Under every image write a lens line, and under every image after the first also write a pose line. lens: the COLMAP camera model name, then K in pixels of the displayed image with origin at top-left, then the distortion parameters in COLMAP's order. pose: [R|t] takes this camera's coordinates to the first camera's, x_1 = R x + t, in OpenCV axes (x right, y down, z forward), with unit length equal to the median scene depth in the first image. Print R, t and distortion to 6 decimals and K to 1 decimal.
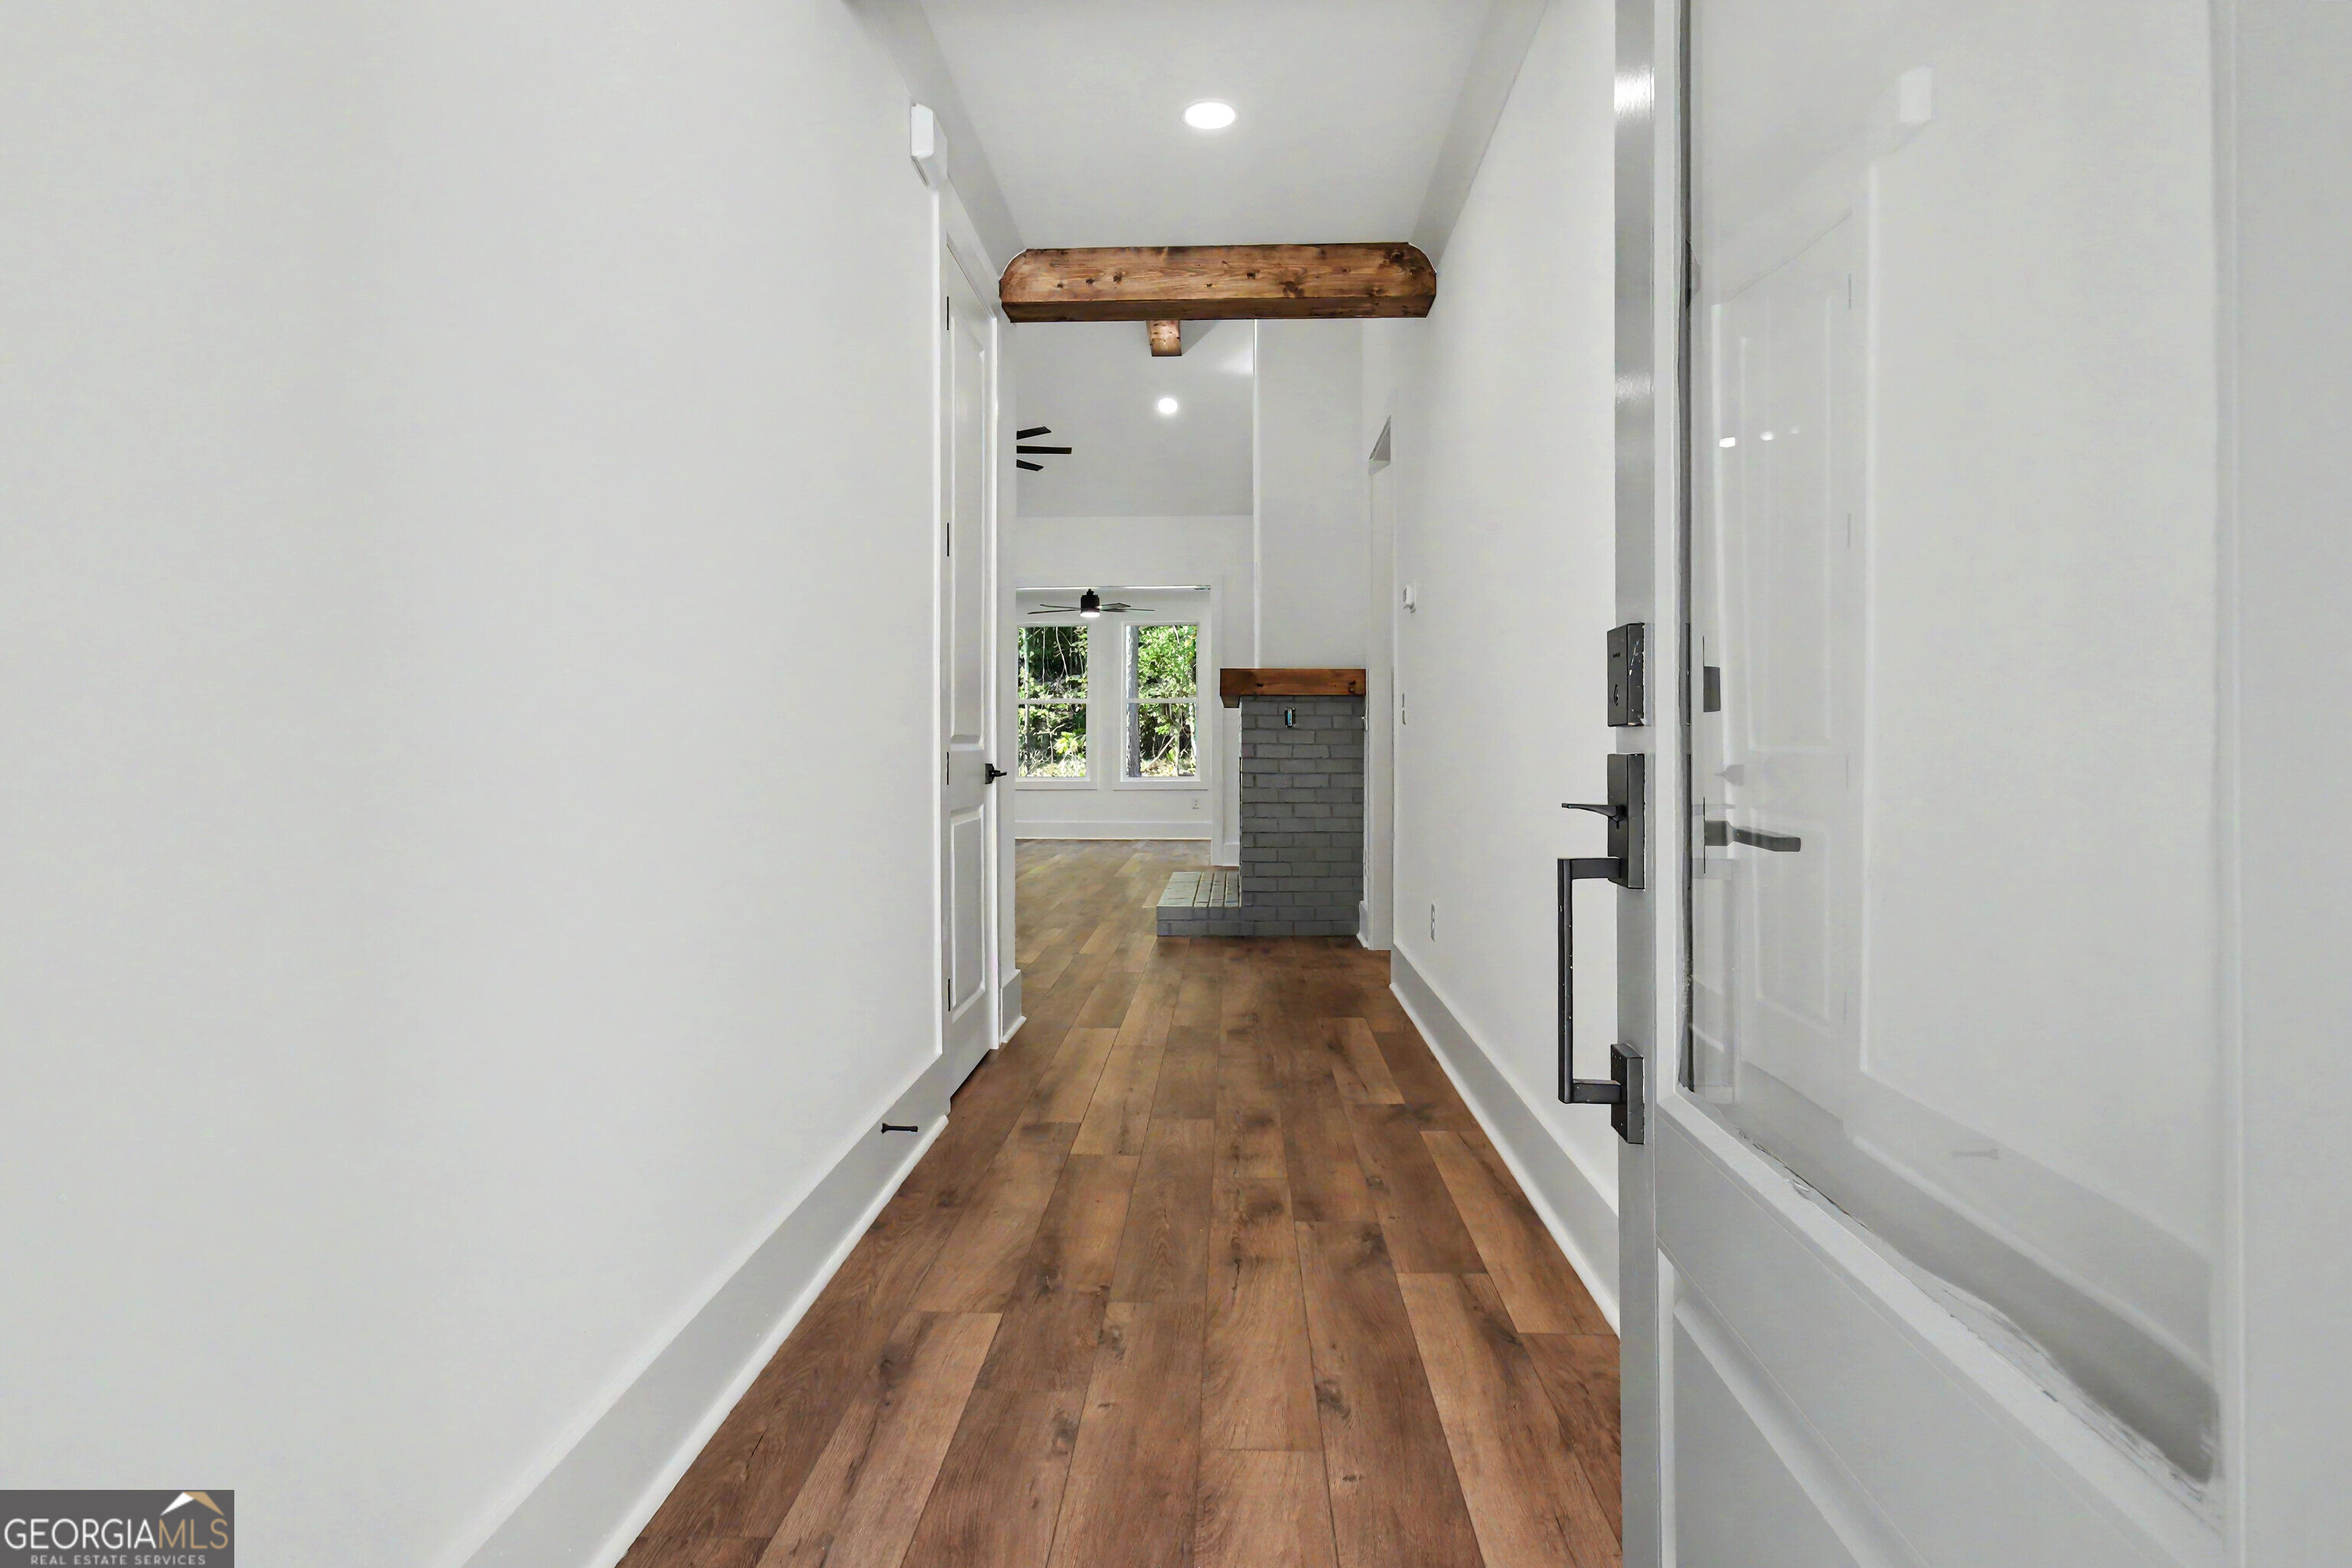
lens RADIAL K [[1339.0, 0, 1176.0], [0, 1339.0, 784.0], [0, 0, 1]] dist [-0.000664, -0.000030]
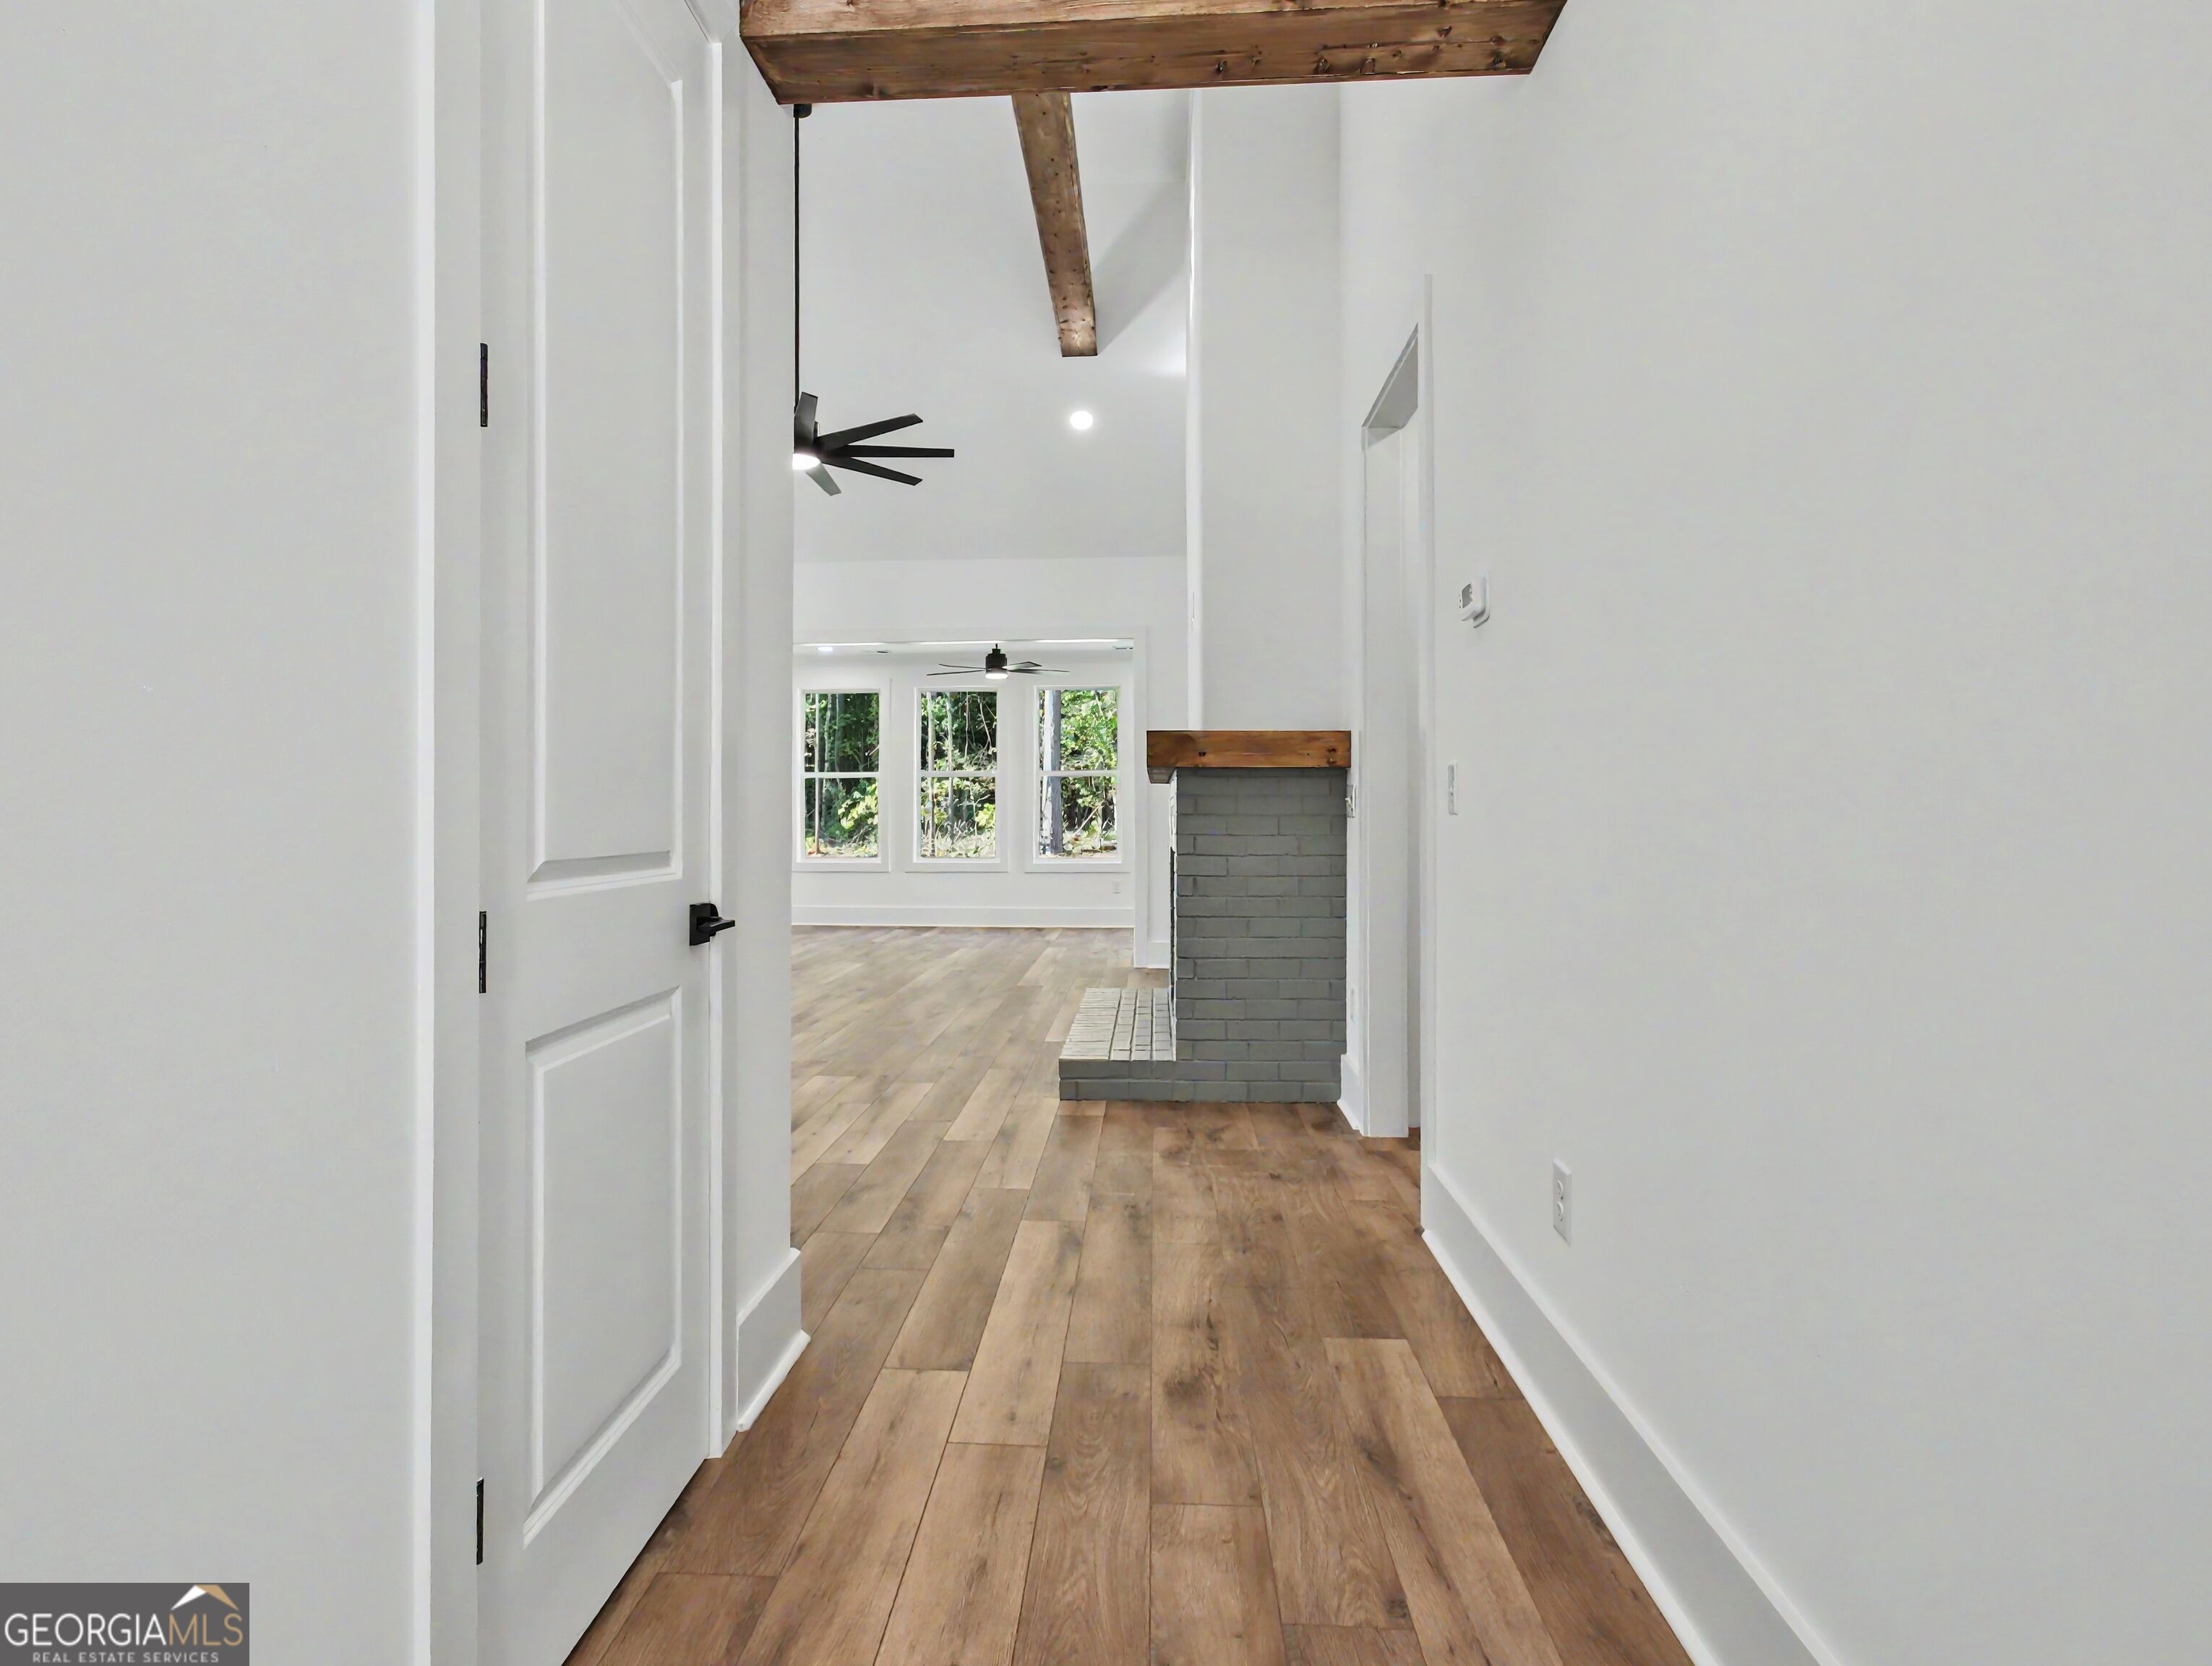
lens RADIAL K [[1263.7, 0, 1106.0], [0, 1263.7, 833.0], [0, 0, 1]] dist [0.000903, 0.000173]
pose [[0.999990, -0.000407, 0.004462, 0.006608], [0.000470, 0.999902, -0.013967, -0.018192], [-0.004456, 0.013968, 0.999893, 0.268095]]
